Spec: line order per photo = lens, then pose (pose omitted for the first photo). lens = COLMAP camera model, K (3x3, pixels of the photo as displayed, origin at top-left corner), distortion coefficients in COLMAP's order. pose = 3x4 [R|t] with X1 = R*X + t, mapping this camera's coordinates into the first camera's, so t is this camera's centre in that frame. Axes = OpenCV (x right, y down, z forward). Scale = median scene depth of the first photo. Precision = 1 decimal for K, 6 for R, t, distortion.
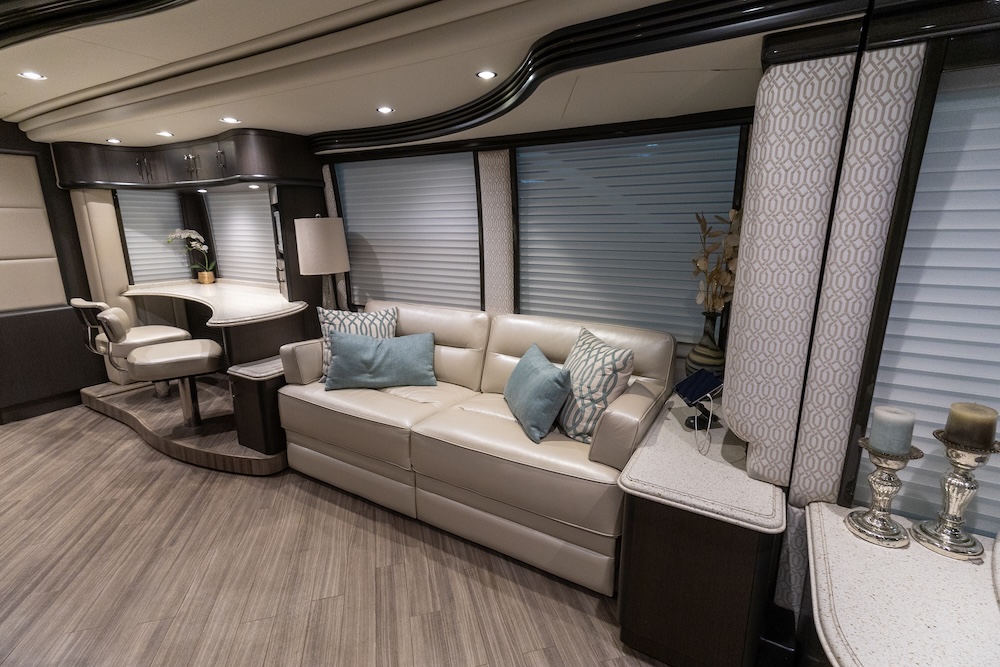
lens RADIAL K [[465.1, 0, 500.0], [0, 465.1, 333.5], [0, 0, 1]] dist [0.001239, -0.000113]
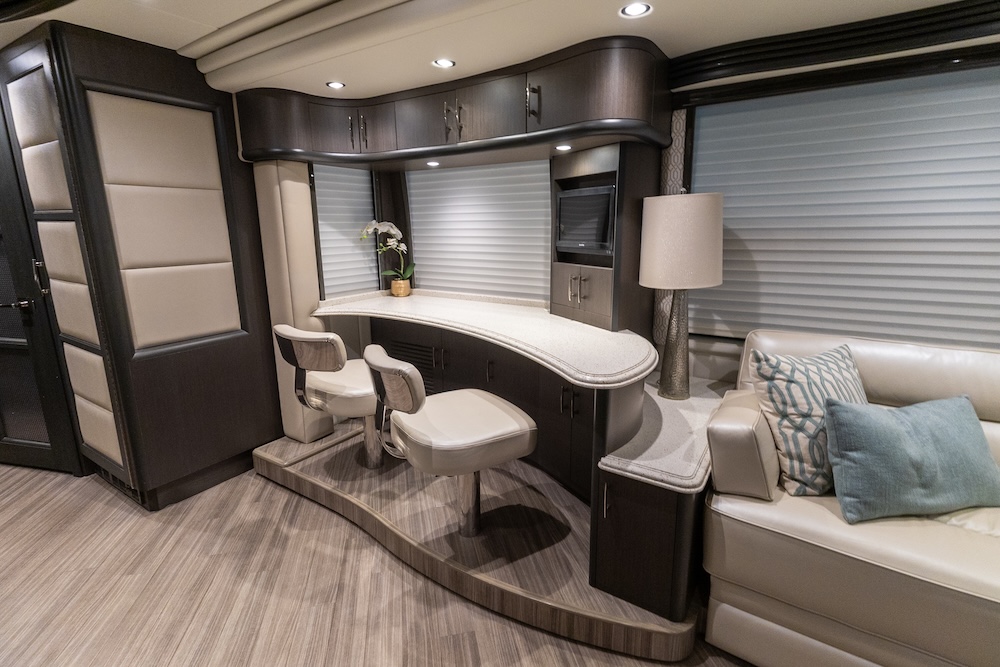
lens RADIAL K [[473.9, 0, 496.7], [0, 473.9, 326.1], [0, 0, 1]] dist [0.018461, -0.000064]
pose [[0.998000, 0.002671, -0.063165, -0.516306], [-0.003799, 0.999836, -0.017735, -0.057144], [0.063107, 0.017939, 0.997846, 0.322893]]
